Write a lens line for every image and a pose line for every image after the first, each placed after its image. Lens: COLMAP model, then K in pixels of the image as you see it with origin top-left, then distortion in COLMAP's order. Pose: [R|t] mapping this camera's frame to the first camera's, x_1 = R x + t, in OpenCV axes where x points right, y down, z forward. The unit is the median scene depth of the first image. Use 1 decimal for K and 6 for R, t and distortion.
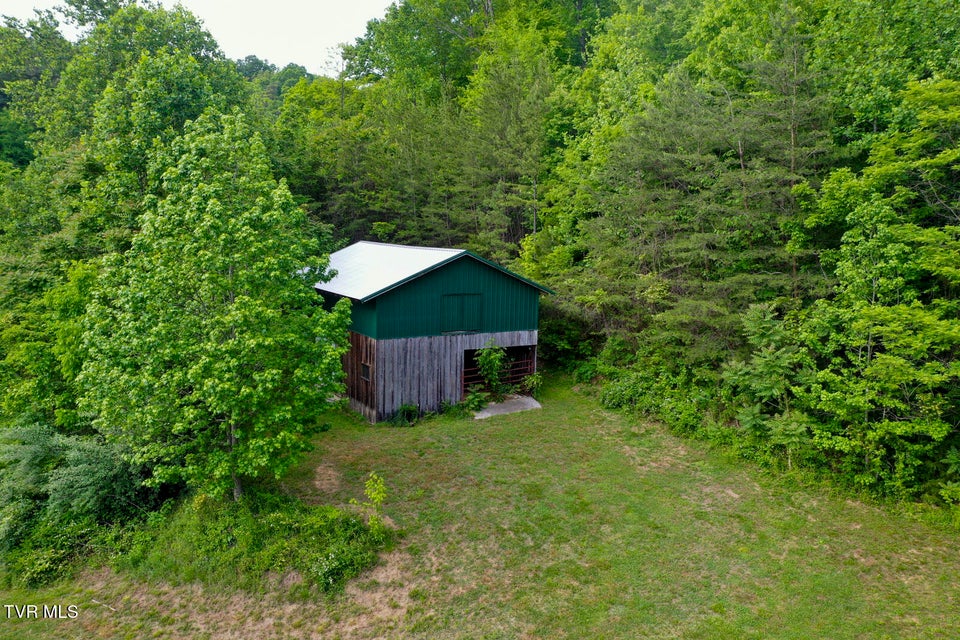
lens RADIAL K [[751.7, 0, 475.5], [0, 751.7, 318.9], [0, 0, 1]] dist [-0.008299, 0.000707]
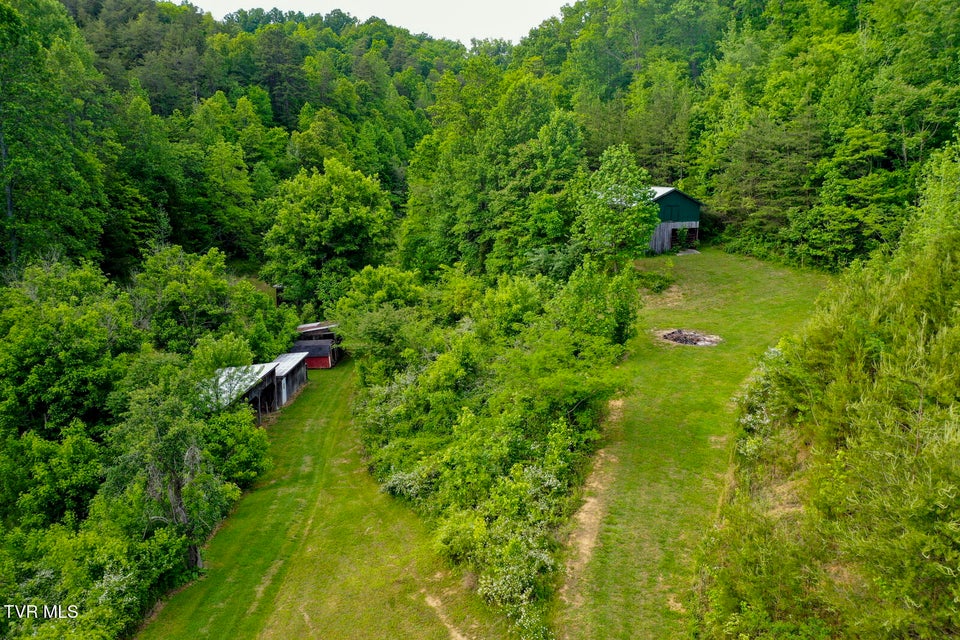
lens RADIAL K [[751.7, 0, 476.8], [0, 751.7, 321.9], [0, 0, 1]] dist [-0.008299, 0.000707]
pose [[0.999264, 0.001857, -0.038307, -0.565174], [0.001483, 0.996207, 0.086998, 0.132155], [0.038323, -0.086990, 0.995472, -1.524909]]
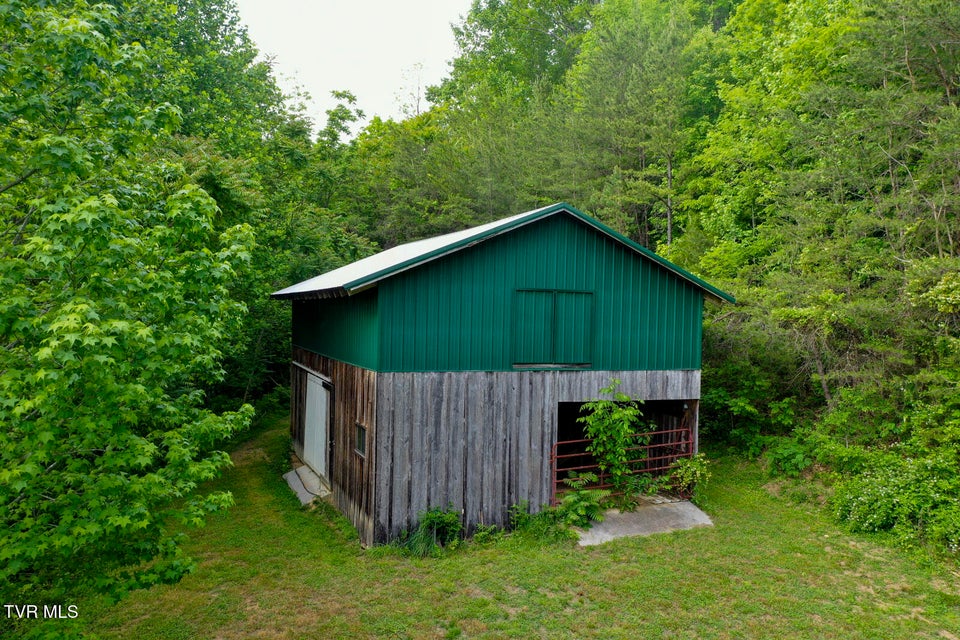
lens RADIAL K [[751.7, 0, 479.6], [0, 751.7, 318.0], [0, 0, 1]] dist [-0.008299, 0.000707]
pose [[0.992147, 0.005322, -0.124962, -0.004772], [-0.020781, 0.992222, -0.122737, 0.048512], [0.123337, 0.124370, 0.984541, 0.494805]]
